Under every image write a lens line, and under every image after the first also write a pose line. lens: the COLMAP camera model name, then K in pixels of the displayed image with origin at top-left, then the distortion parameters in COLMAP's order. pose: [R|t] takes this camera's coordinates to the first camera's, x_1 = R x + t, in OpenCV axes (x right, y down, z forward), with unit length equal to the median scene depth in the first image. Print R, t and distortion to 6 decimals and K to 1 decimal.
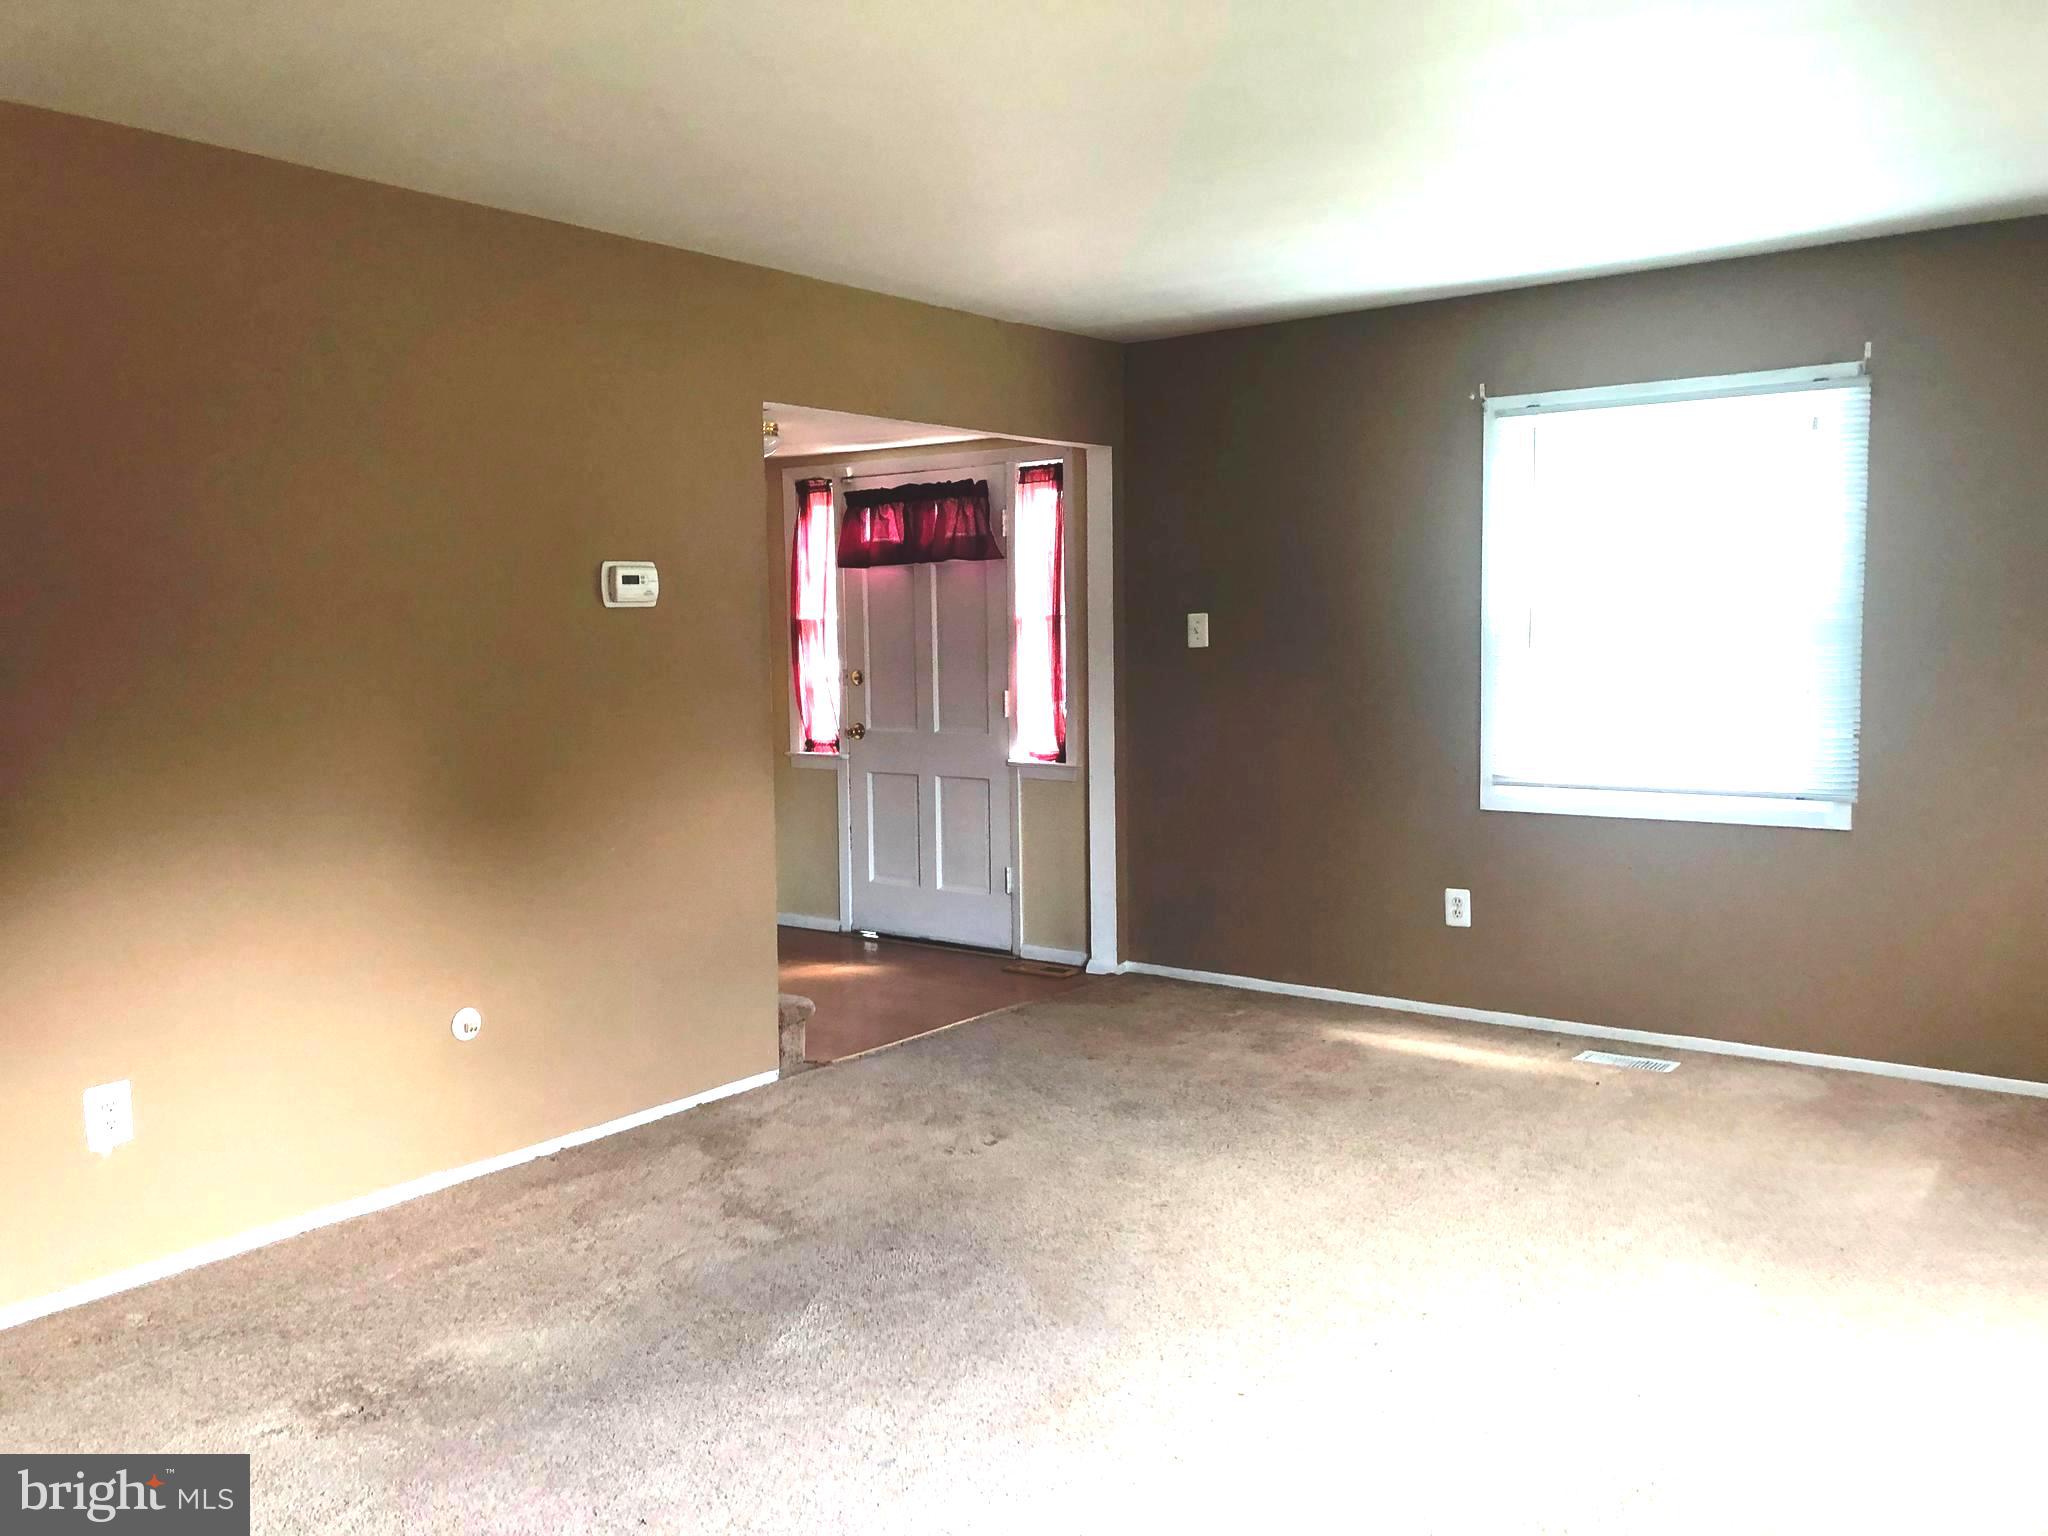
lens RADIAL K [[1655.9, 0, 1022.6], [0, 1655.9, 719.6], [0, 0, 1]] dist [-0.005954, -0.005458]
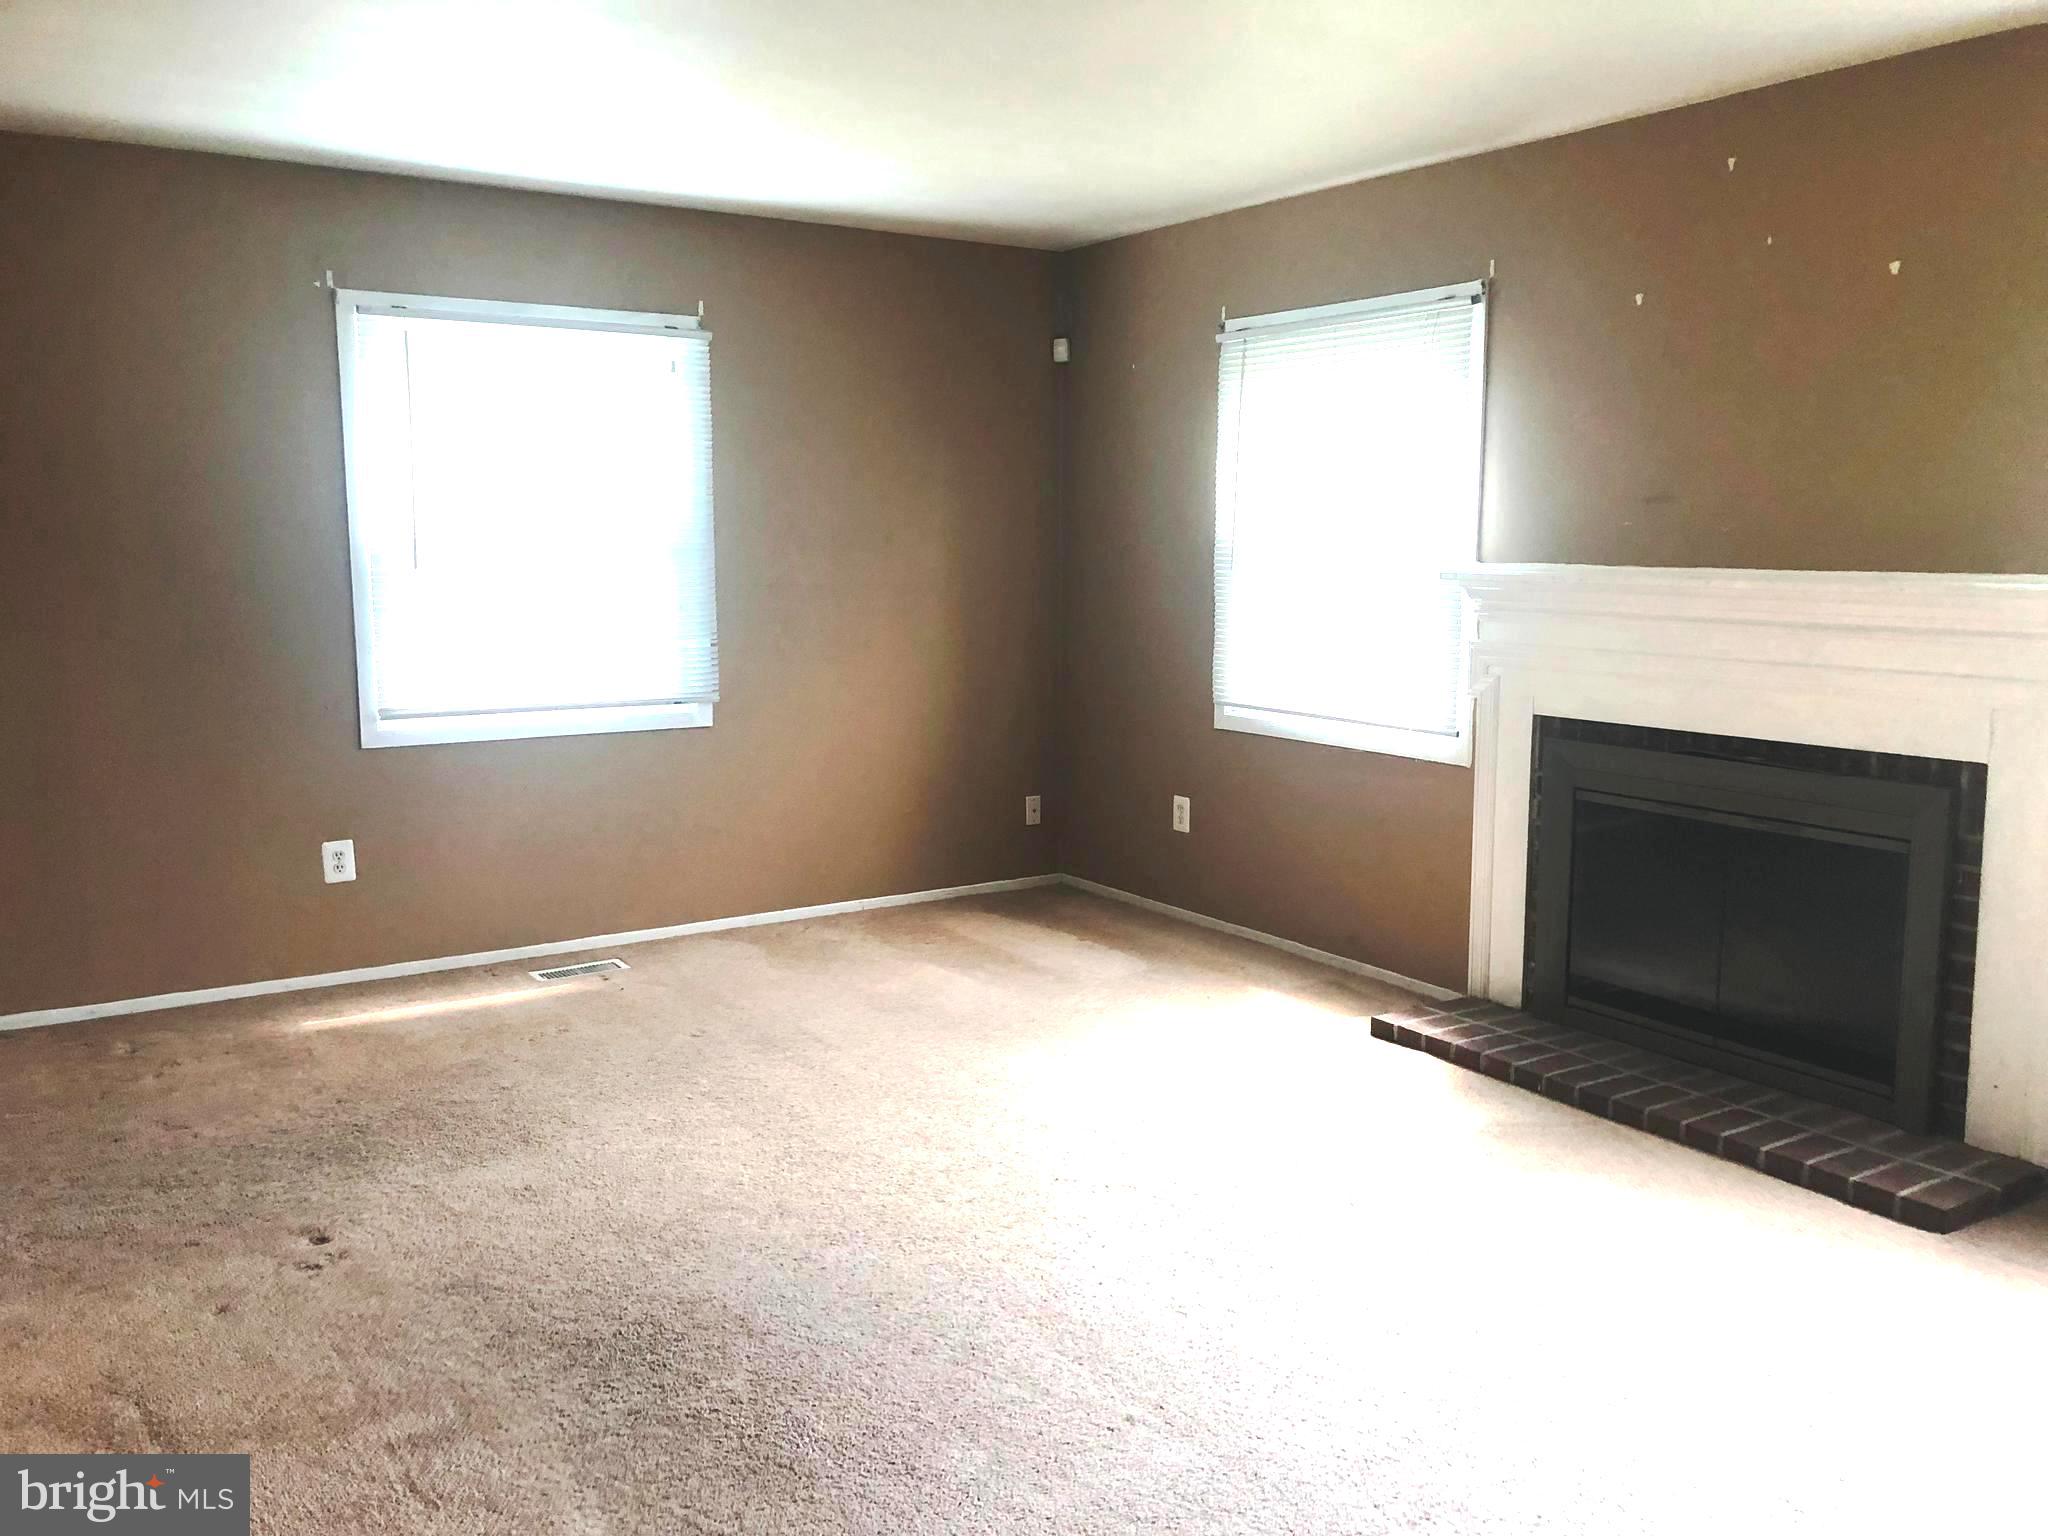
lens RADIAL K [[1662.9, 0, 1024.0], [0, 1662.9, 768.0], [0, 0, 1]] dist [-0.007640, -0.012948]
pose [[0.312740, -0.113522, 0.943031, -0.535869], [0.046904, 0.993467, 0.104039, -0.015065], [-0.948680, 0.011694, 0.316021, 0.417964]]
